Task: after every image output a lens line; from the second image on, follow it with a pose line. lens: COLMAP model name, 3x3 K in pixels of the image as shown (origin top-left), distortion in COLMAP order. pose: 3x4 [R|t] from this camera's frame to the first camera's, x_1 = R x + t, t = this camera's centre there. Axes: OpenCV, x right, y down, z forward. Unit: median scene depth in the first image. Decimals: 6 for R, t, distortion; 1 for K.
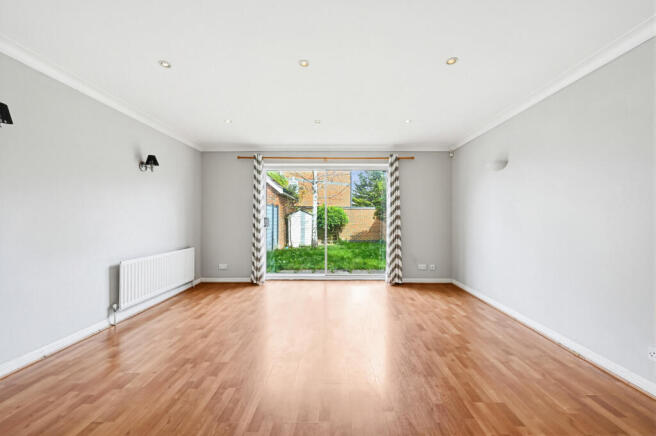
lens RADIAL K [[258.2, 0, 330.3], [0, 258.2, 218.6], [0, 0, 1]] dist [0.000048, -0.000134]
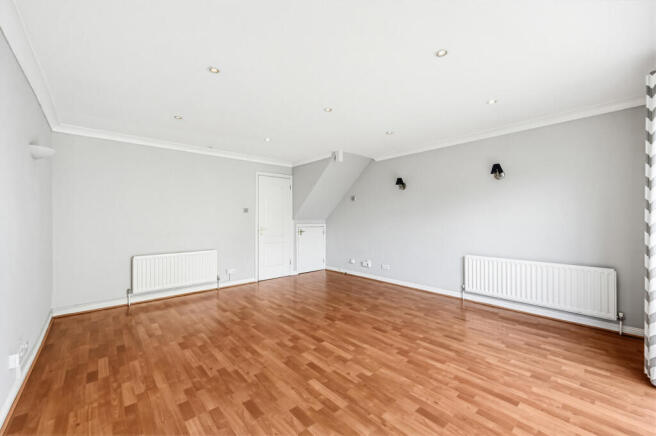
lens RADIAL K [[258.2, 0, 328.8], [0, 258.2, 219.5], [0, 0, 1]] dist [0.000048, -0.000134]
pose [[-0.732083, -0.000236, -0.681216, 0.671086], [0.003940, 0.999982, -0.004581, -0.009324], [0.681204, -0.006037, -0.732068, 1.666217]]
